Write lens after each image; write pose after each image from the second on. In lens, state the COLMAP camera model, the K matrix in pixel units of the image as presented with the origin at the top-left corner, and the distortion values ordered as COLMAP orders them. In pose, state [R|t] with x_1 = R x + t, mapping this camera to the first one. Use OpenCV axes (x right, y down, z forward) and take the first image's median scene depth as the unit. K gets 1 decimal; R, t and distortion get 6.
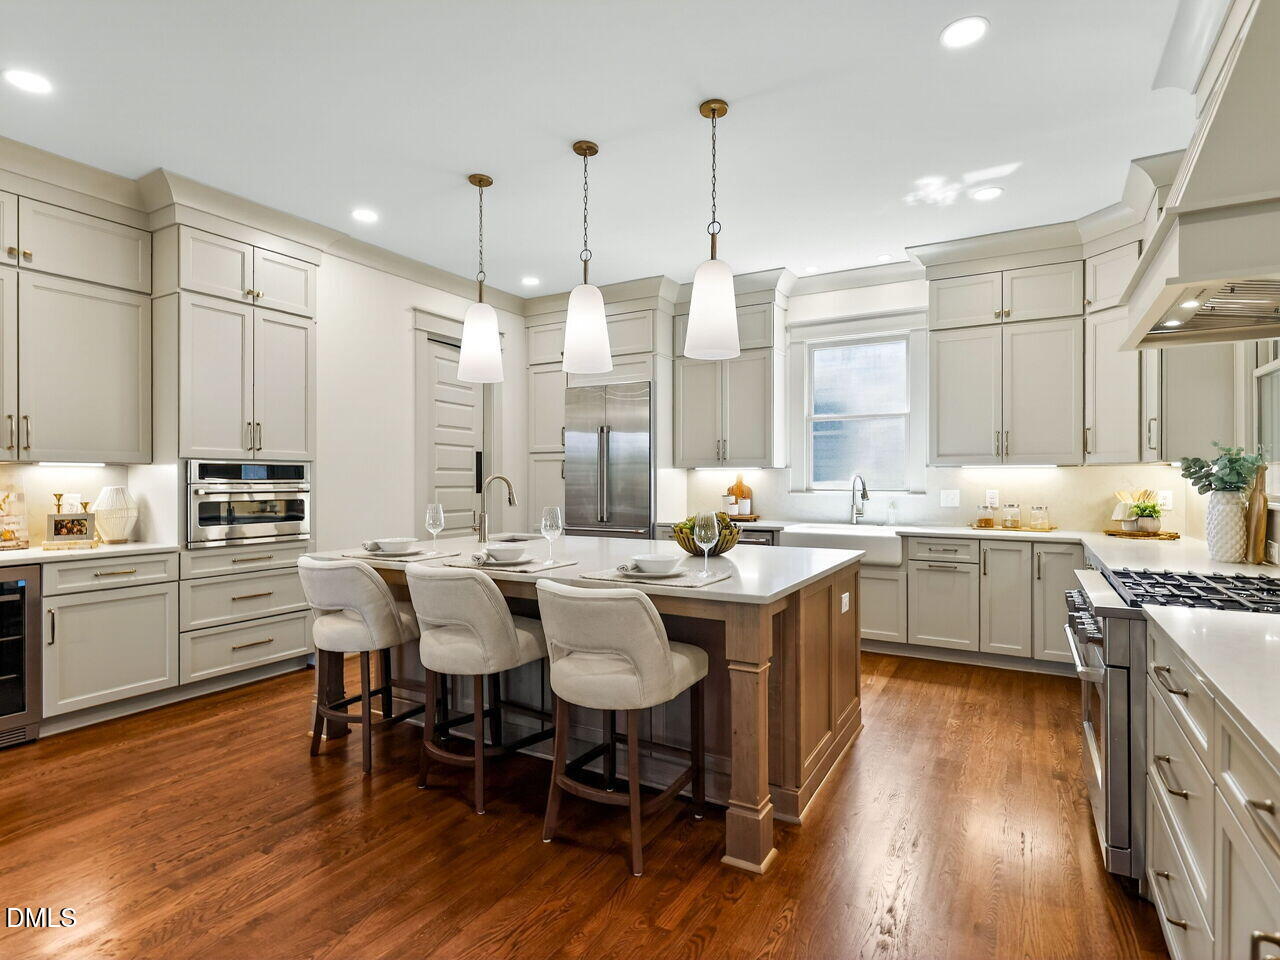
lens RADIAL K [[671.3, 0, 644.0], [0, 671.3, 476.0], [0, 0, 1]] dist [0.002906, -0.000467]
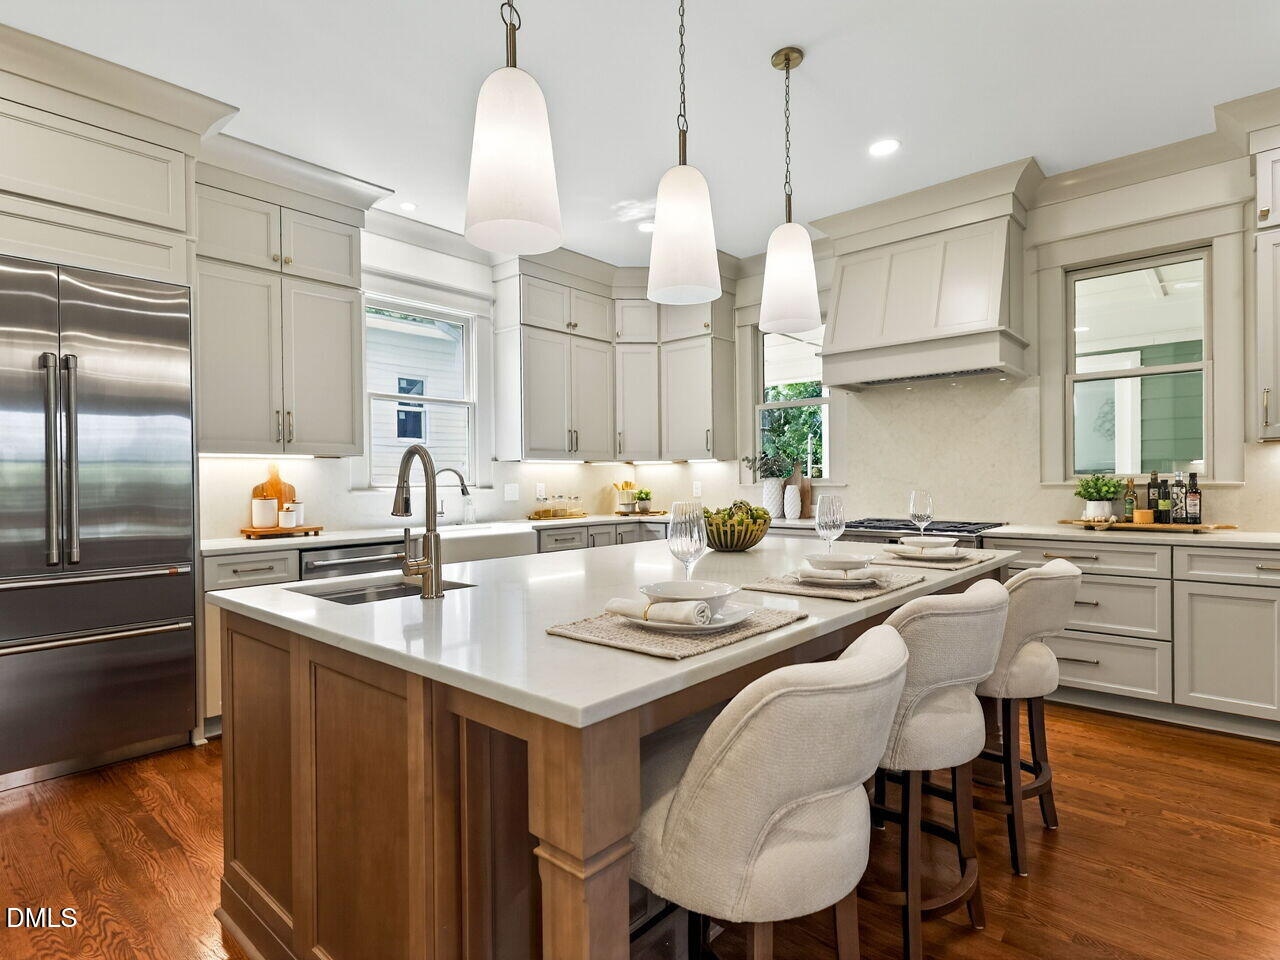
lens RADIAL K [[672.7, 0, 641.2], [0, 672.7, 484.8], [0, 0, 1]] dist [-0.001589, -0.000603]
pose [[0.200642, -0.008400, 0.979629, -0.623980], [0.007542, 0.999947, 0.007030, 0.020077], [-0.979636, 0.005978, 0.200695, 0.752751]]
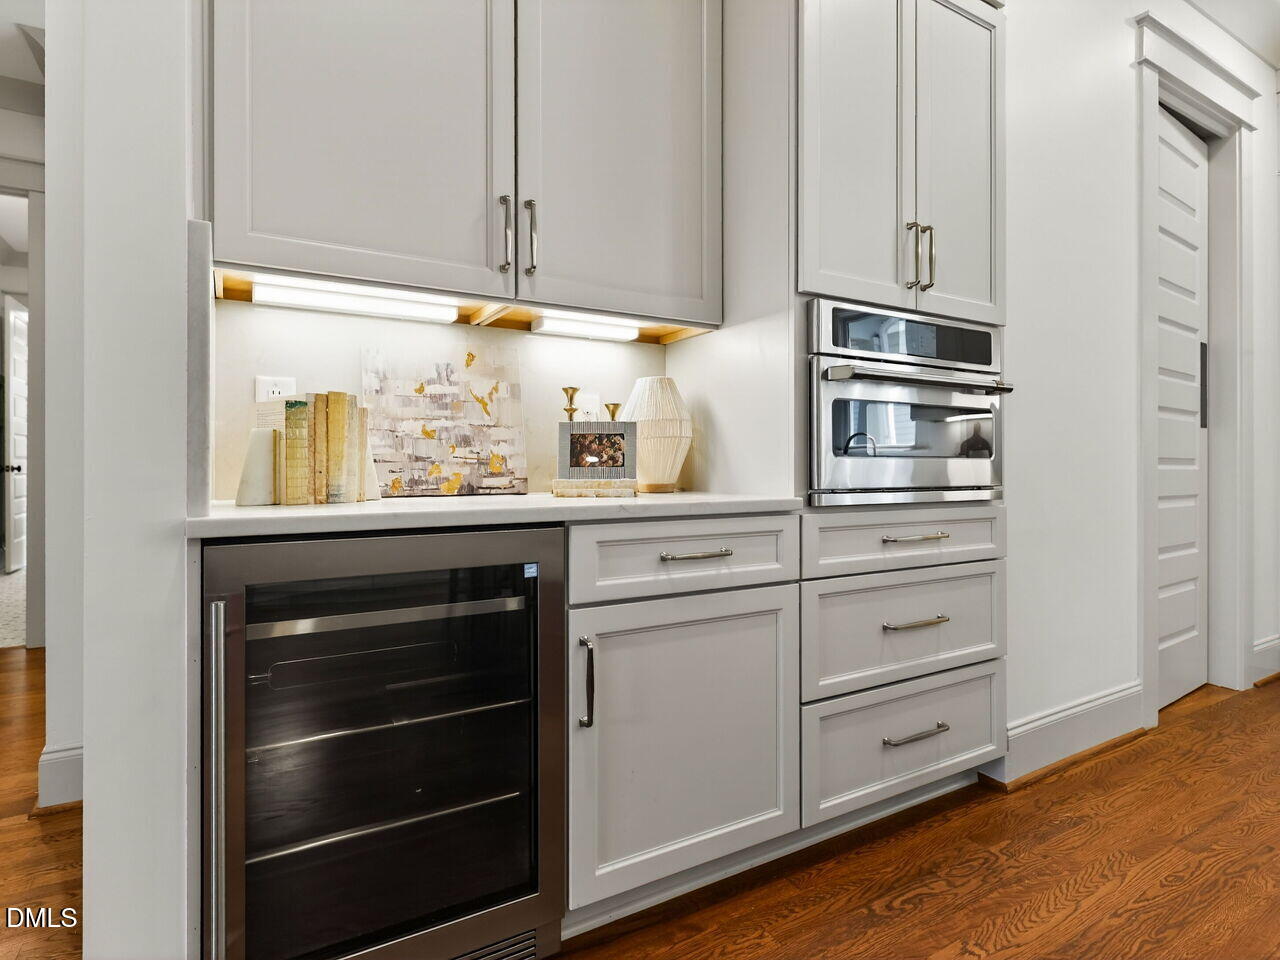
lens RADIAL K [[689.1, 0, 633.3], [0, 689.1, 460.8], [0, 0, 1]] dist [0.000454, -0.001790]
pose [[0.863096, -0.000443, -0.505040, -0.515885], [0.000738, 1.000000, 0.000384, 0.073102], [0.505039, -0.000704, 0.863096, 0.524241]]
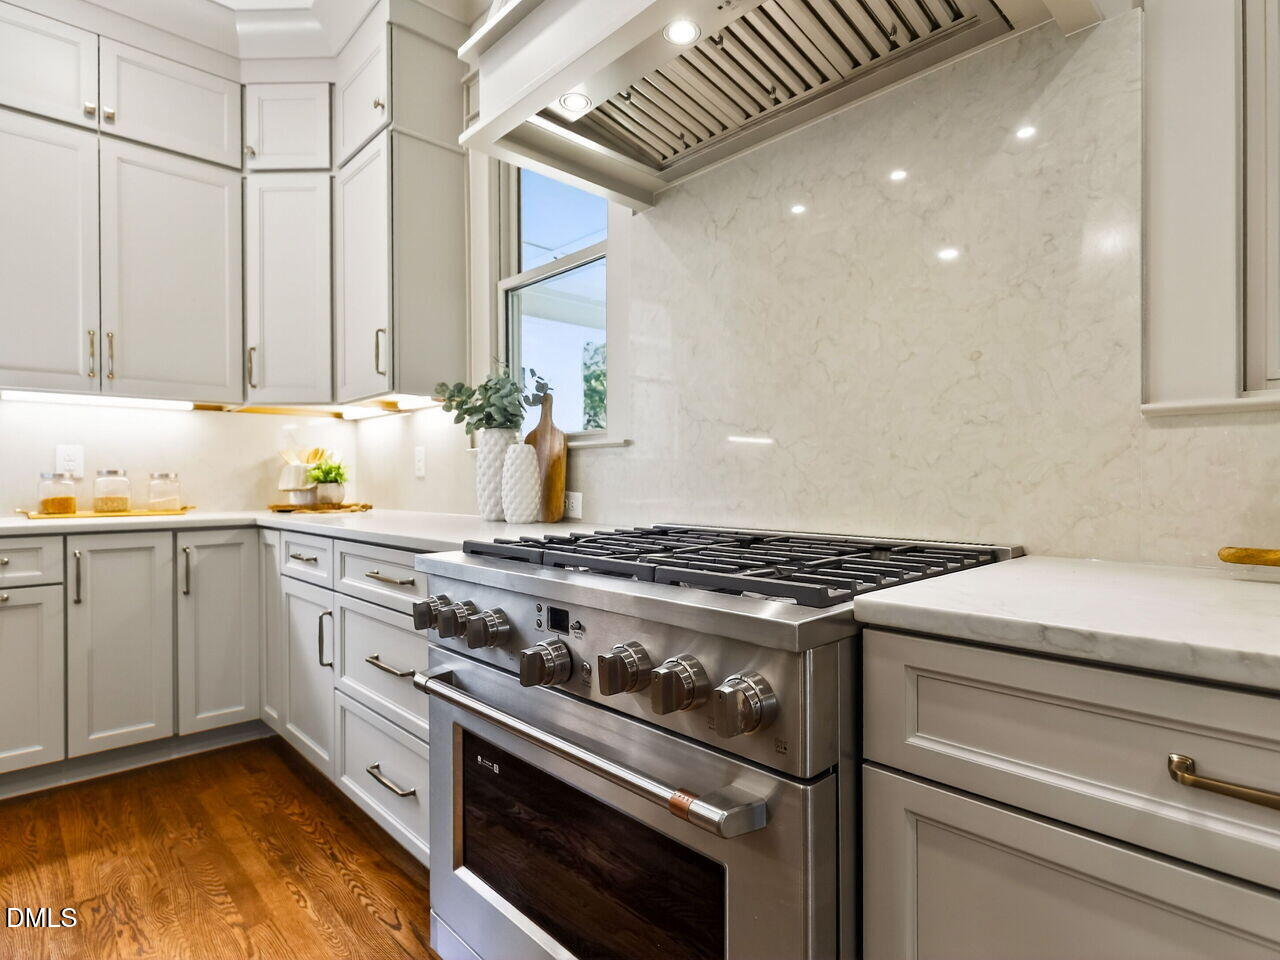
lens RADIAL K [[672.7, 0, 641.2], [0, 672.7, 484.8], [0, 0, 1]] dist [-0.001589, -0.000603]
pose [[0.281124, -0.008066, 0.959637, 0.155786], [0.000540, 0.999966, 0.008246, 0.058655], [-0.959671, -0.001800, 0.281119, 0.490099]]
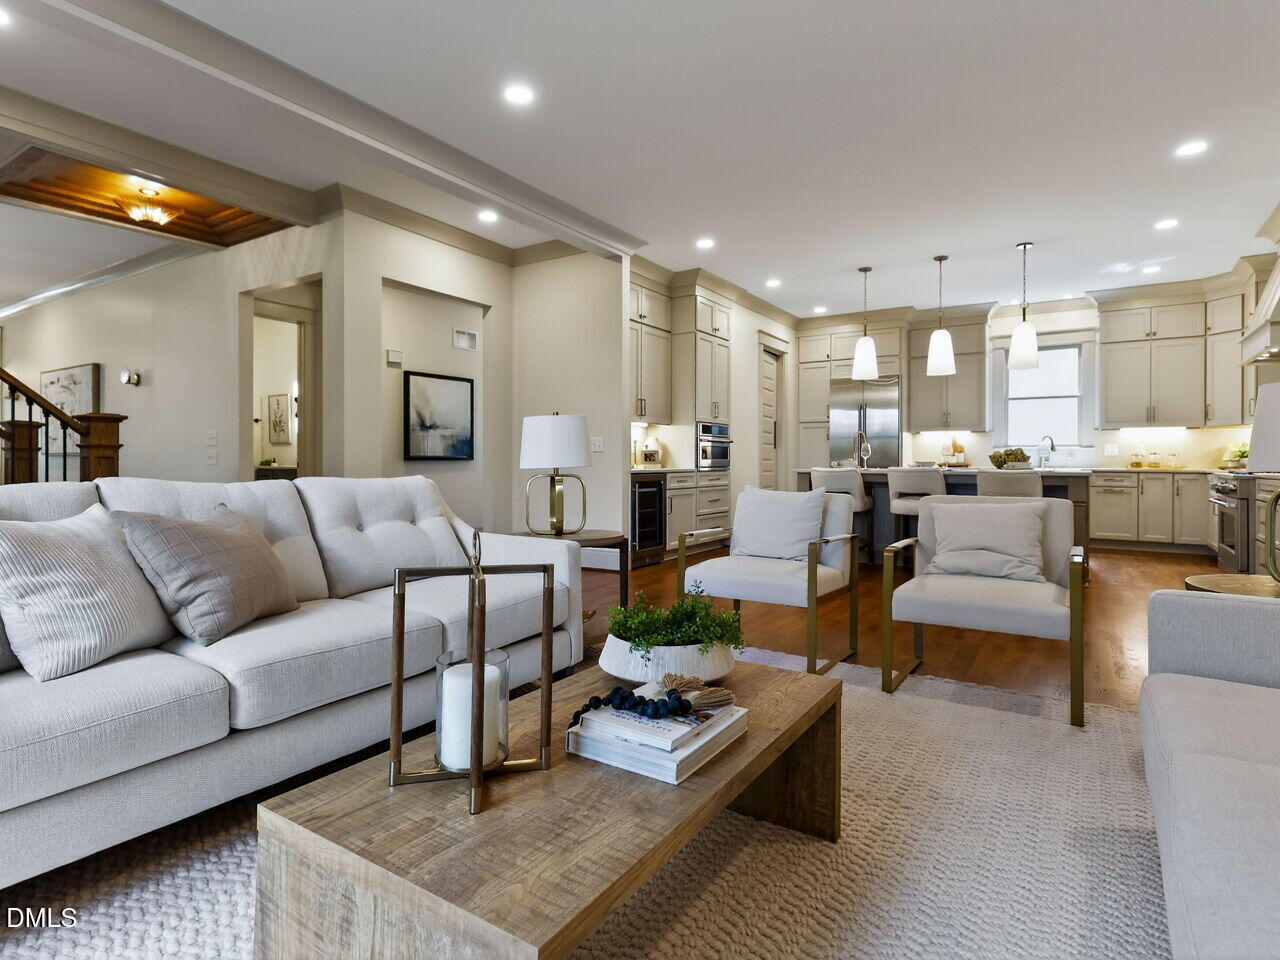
lens RADIAL K [[689.1, 0, 633.3], [0, 689.1, 460.8], [0, 0, 1]] dist [0.000454, -0.001790]
pose [[0.997862, 0.003362, -0.065266, -0.678185], [-0.003024, 0.999982, 0.005276, 0.065738], [0.065282, -0.005068, 0.997854, -0.830356]]
